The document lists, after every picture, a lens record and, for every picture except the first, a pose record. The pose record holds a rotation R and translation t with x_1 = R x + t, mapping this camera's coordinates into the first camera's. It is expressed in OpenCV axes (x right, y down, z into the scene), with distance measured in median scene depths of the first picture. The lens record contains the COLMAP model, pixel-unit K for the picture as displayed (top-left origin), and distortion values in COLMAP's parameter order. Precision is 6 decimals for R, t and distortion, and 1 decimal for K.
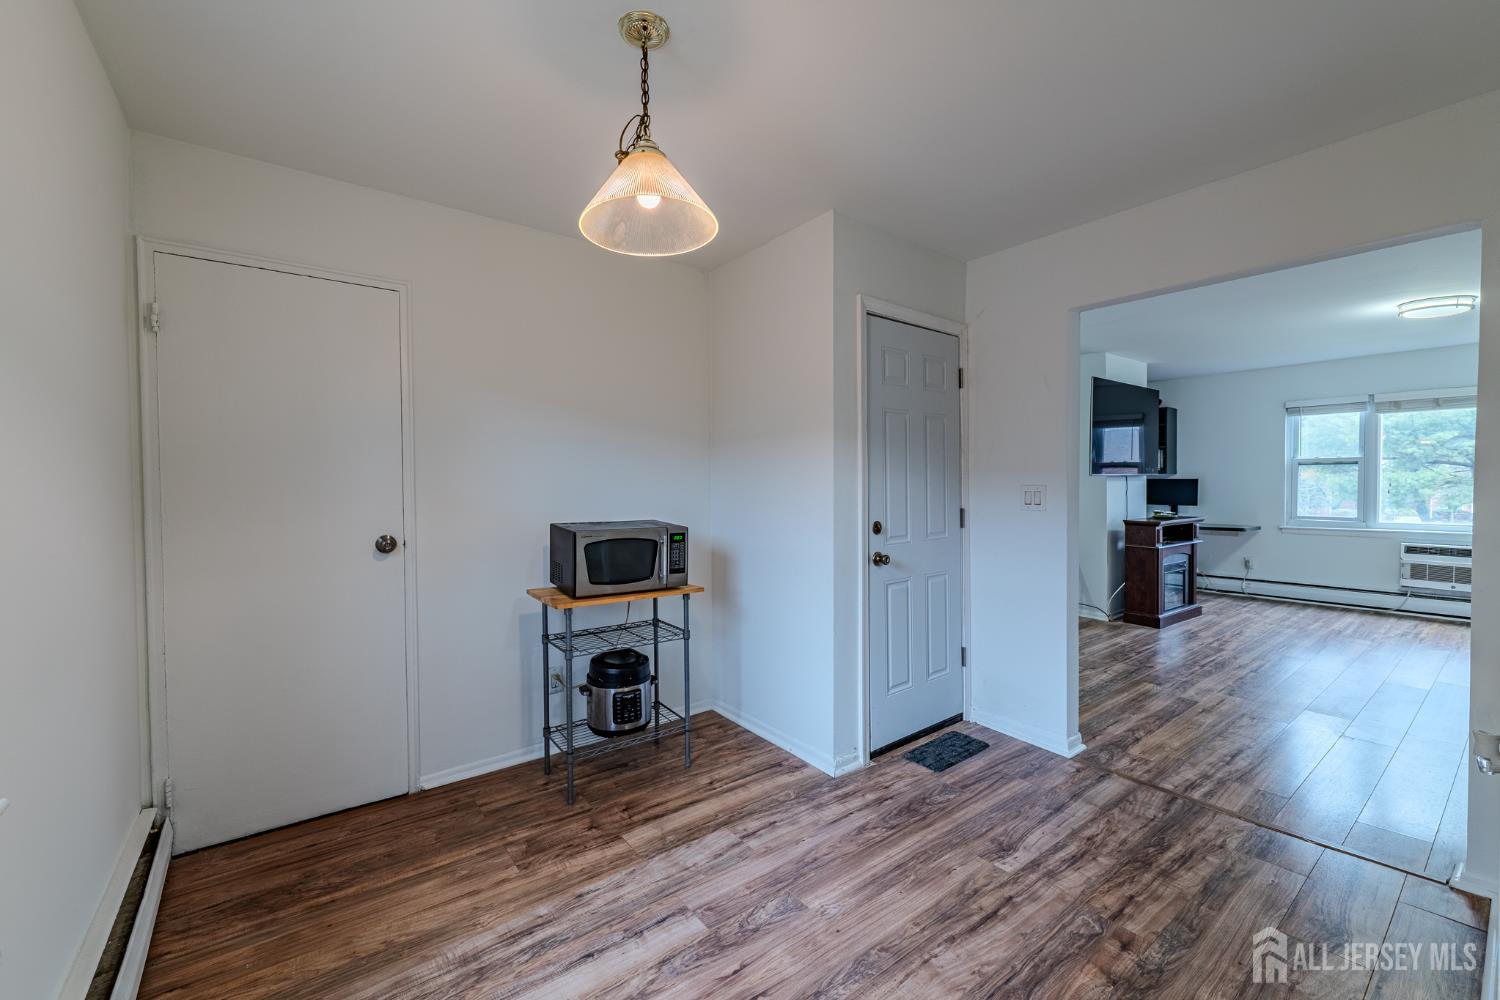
lens RADIAL K [[600.7, 0, 739.7], [0, 600.7, 498.8], [0, 0, 1]] dist [0.010486, -0.005155]
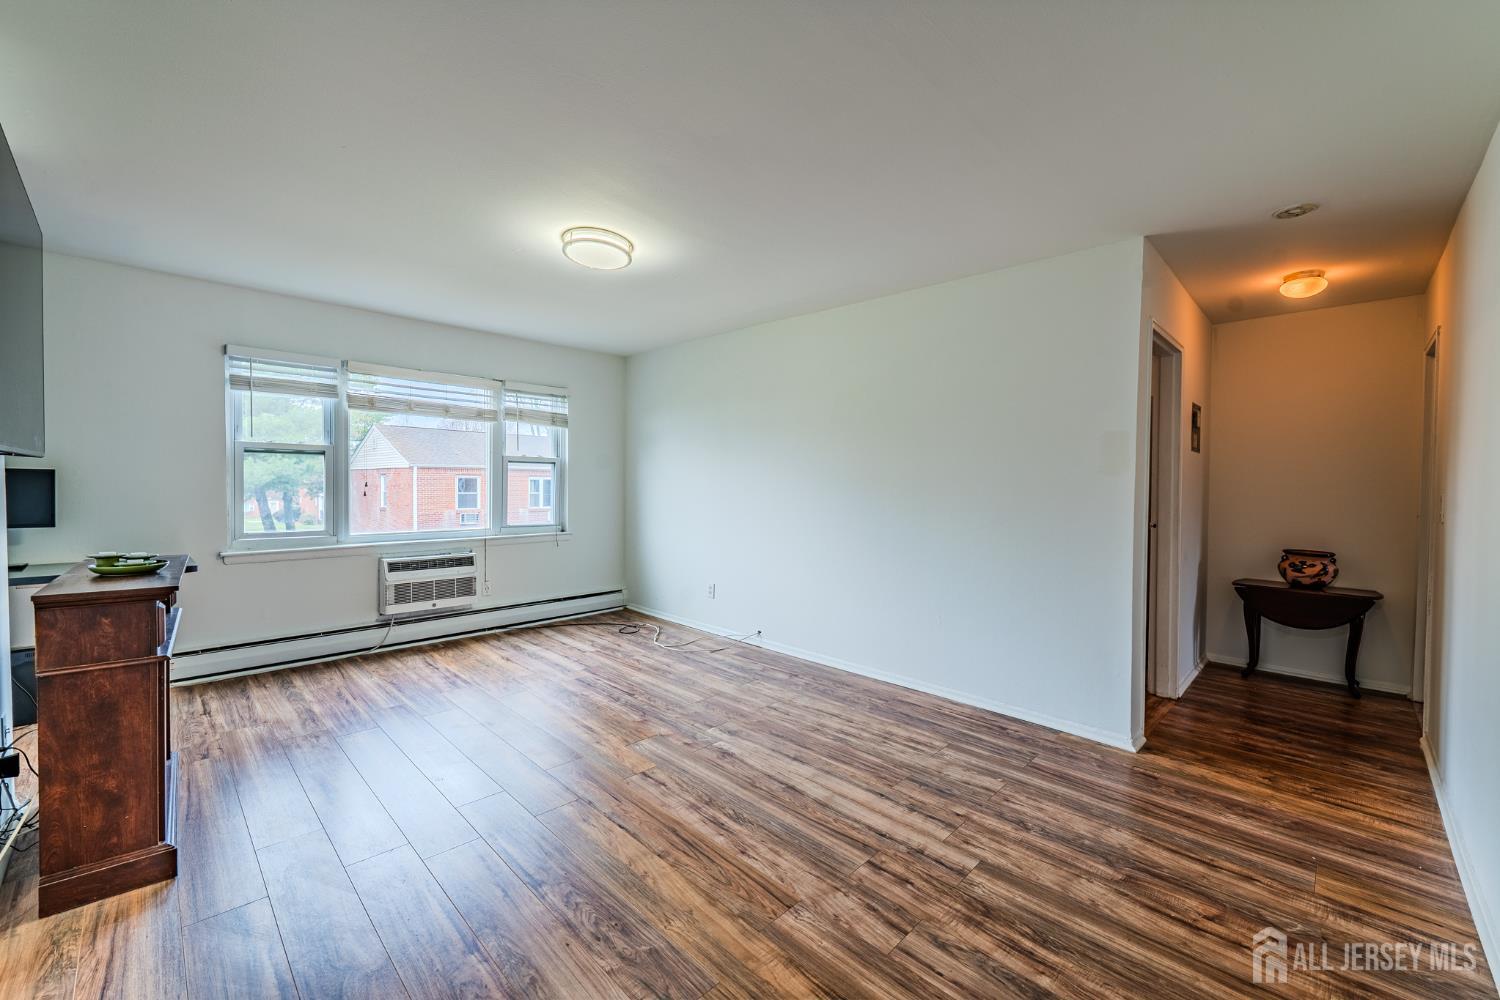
lens RADIAL K [[600.7, 0, 739.7], [0, 600.7, 498.8], [0, 0, 1]] dist [0.010486, -0.005155]
pose [[-0.139910, -0.021657, 0.989927, 0.546170], [0.015458, 0.999591, 0.024053, -0.033683], [-0.990044, 0.018668, -0.139518, 1.333189]]
